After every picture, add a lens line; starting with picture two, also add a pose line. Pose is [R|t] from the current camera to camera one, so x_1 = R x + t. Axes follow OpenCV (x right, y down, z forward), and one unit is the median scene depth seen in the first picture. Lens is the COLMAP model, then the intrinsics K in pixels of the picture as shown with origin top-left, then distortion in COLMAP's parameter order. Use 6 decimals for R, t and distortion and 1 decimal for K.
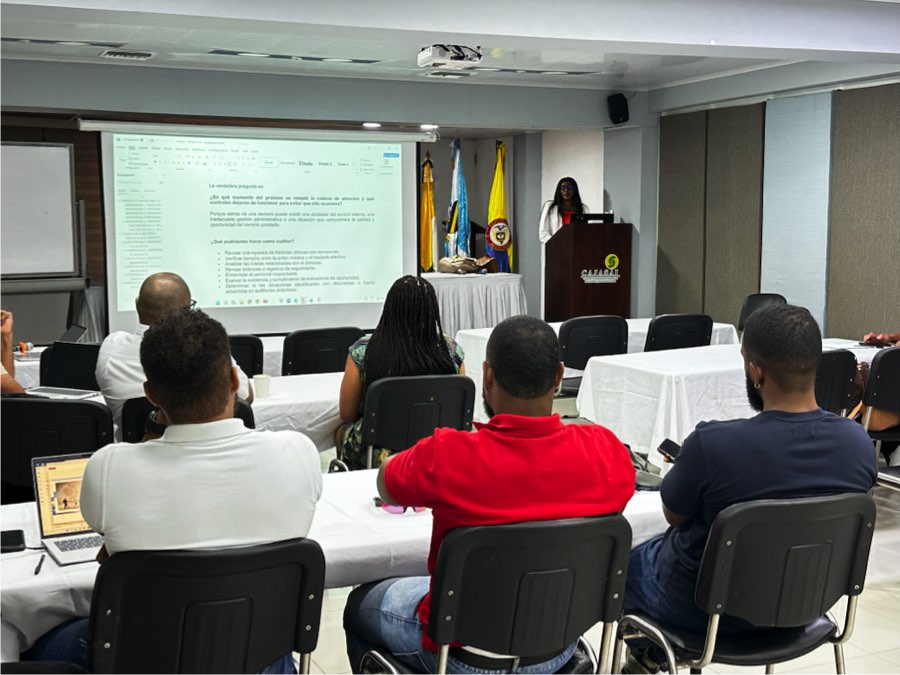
lens RADIAL K [[1185.5, 0, 458.6], [0, 1185.5, 351.1], [0, 0, 1]] dist [0.112651, 0.000000]
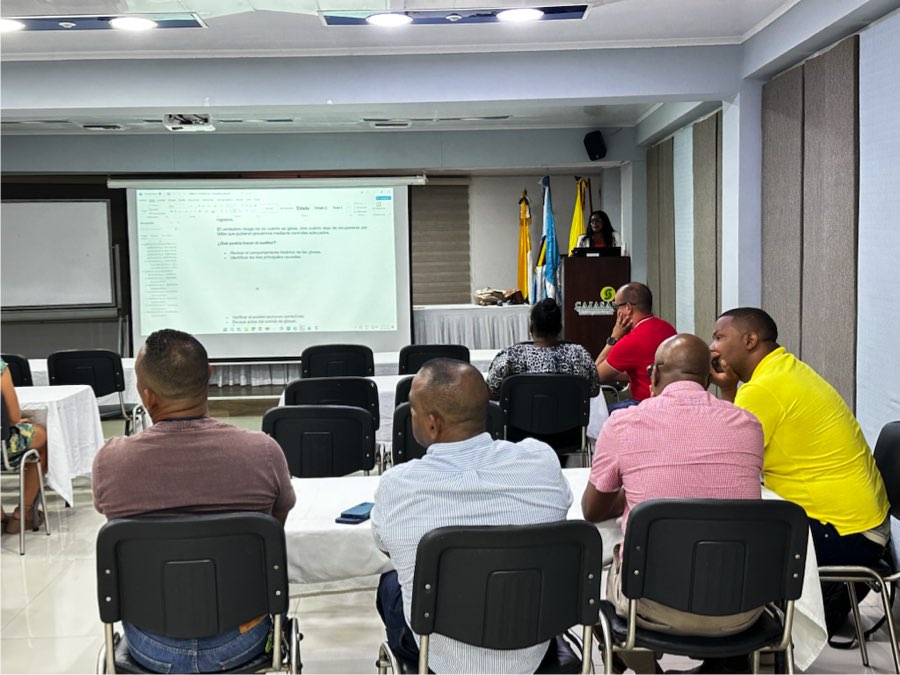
lens RADIAL K [[1185.5, 0, 449.6], [0, 1185.5, 337.0], [0, 0, 1]] dist [0.112651, 0.000000]
pose [[0.919986, 0.014047, -0.391700, 0.481016], [-0.028399, 0.999120, -0.030871, -0.003877], [0.390922, 0.039525, 0.919575, 0.017698]]
